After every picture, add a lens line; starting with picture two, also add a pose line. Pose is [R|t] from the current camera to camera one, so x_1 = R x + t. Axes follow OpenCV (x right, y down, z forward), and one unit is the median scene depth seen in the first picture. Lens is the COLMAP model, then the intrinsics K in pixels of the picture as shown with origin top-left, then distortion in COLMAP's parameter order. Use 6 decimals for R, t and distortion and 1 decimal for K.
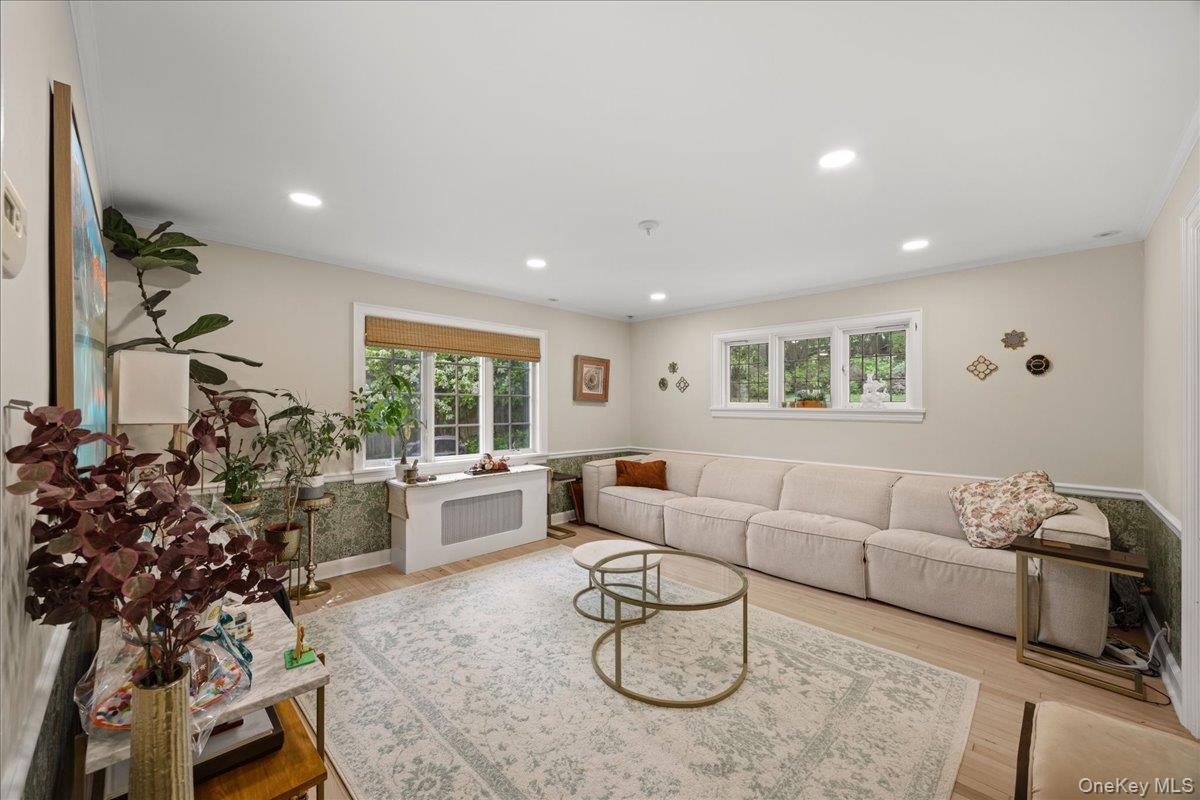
lens RADIAL K [[469.6, 0, 592.1], [0, 469.6, 407.0], [0, 0, 1]] dist [0.014966, -0.000102]
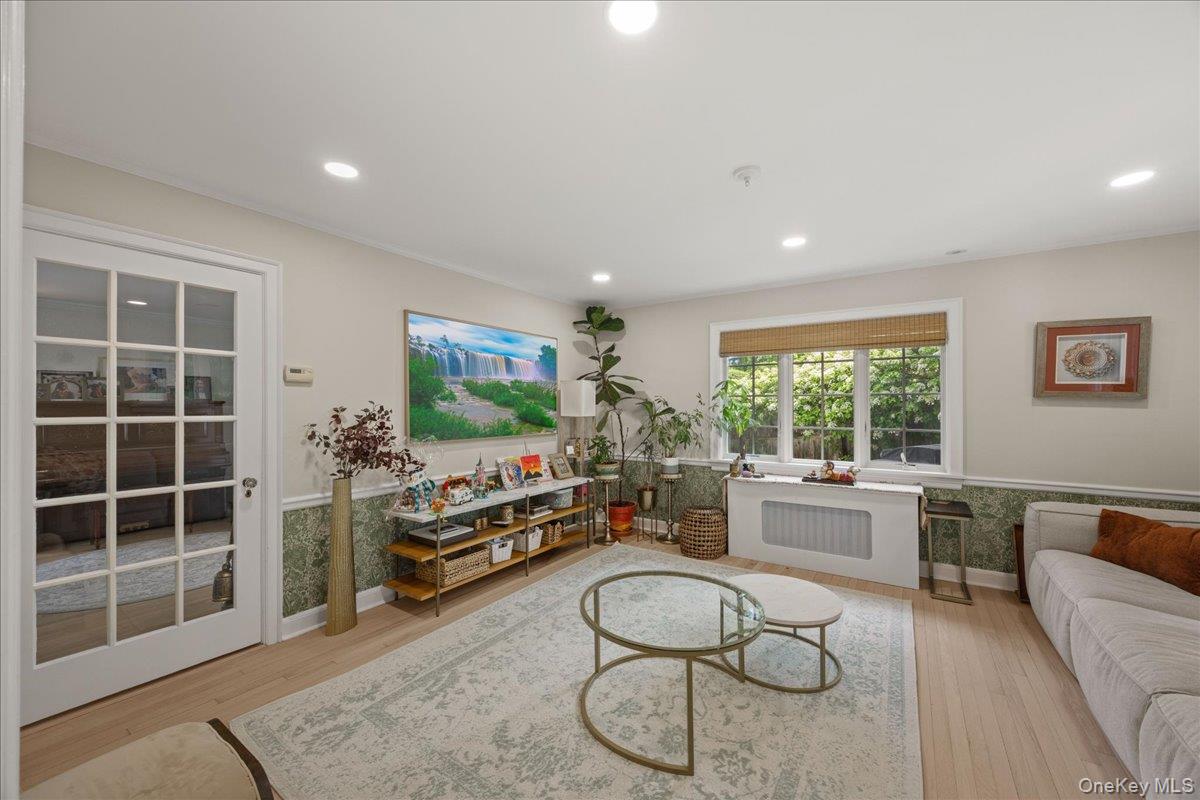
lens RADIAL K [[464.5, 0, 601.8], [0, 464.5, 409.2], [0, 0, 1]] dist [-0.000010, -0.000078]
pose [[0.189443, 0.002138, -0.981889, 0.601474], [-0.002706, 0.999995, 0.001656, 0.001899], [0.981888, 0.002343, 0.189448, 0.452806]]
